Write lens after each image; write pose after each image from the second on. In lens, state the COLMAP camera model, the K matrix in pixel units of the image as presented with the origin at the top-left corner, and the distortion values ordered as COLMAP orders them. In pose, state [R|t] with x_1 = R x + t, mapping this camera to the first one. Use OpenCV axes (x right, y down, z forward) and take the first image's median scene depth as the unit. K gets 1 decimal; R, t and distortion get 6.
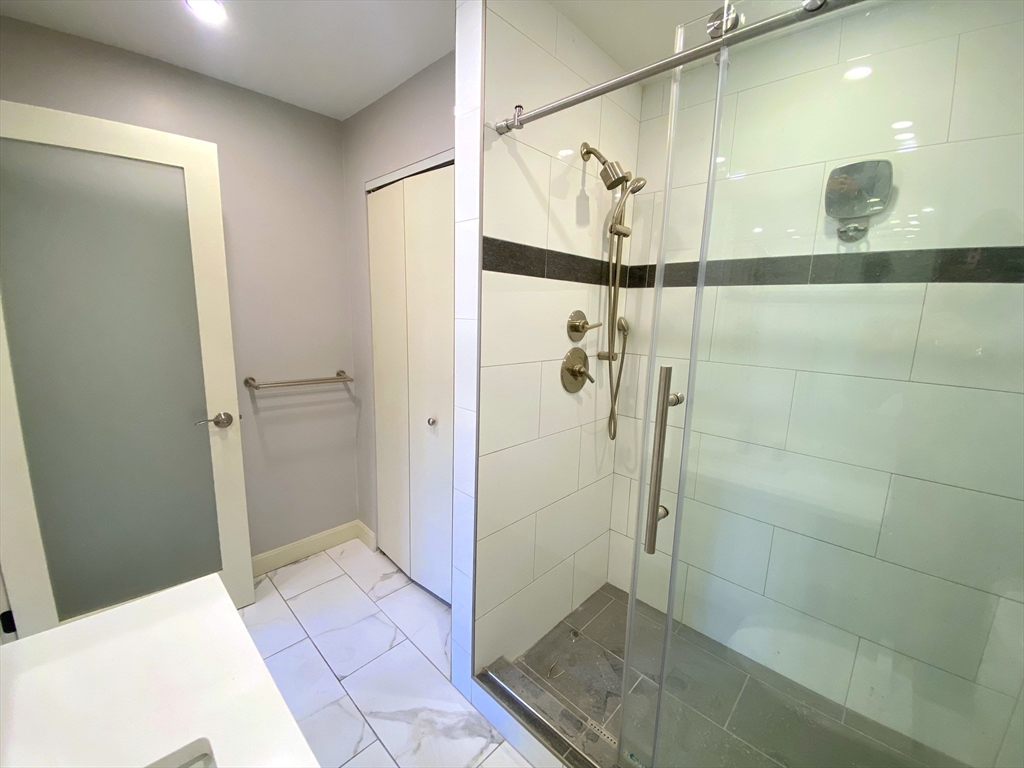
lens RADIAL K [[414.4, 0, 514.9], [0, 414.4, 383.8], [0, 0, 1]] dist [0.029808, -0.024137]
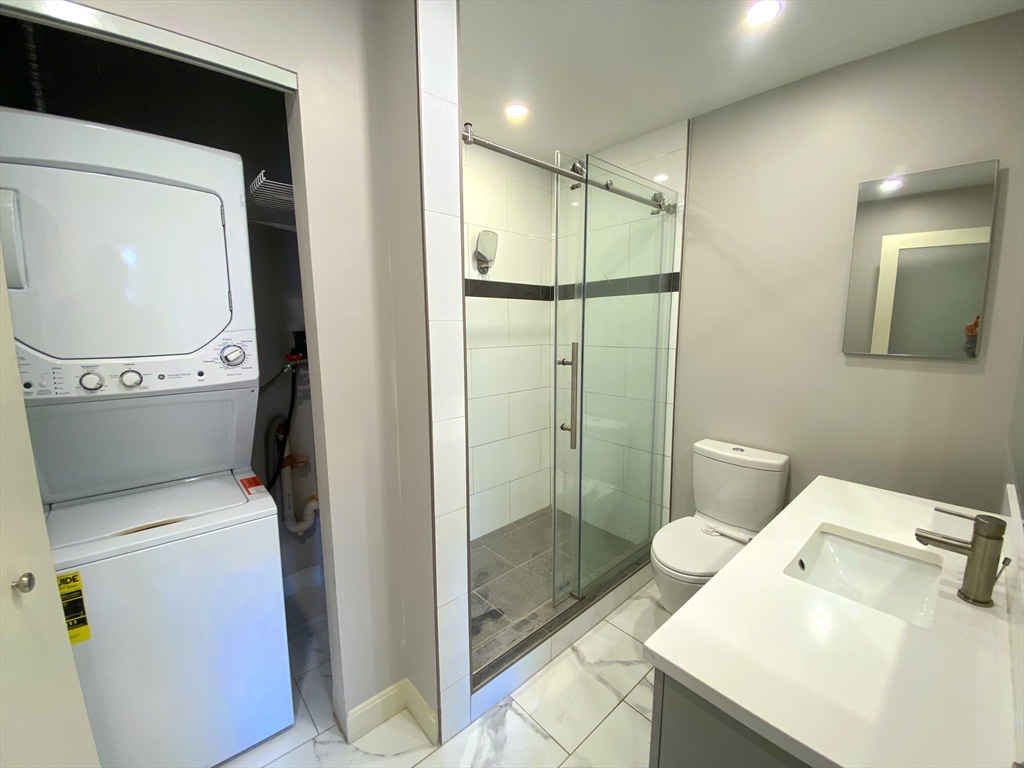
lens RADIAL K [[414.4, 0, 514.9], [0, 414.4, 383.8], [0, 0, 1]] dist [0.029808, -0.024137]
pose [[0.067881, -0.173380, 0.982513, -1.015934], [0.171832, 0.972100, 0.159671, -0.143710], [-0.982785, 0.157989, 0.095779, 0.771039]]
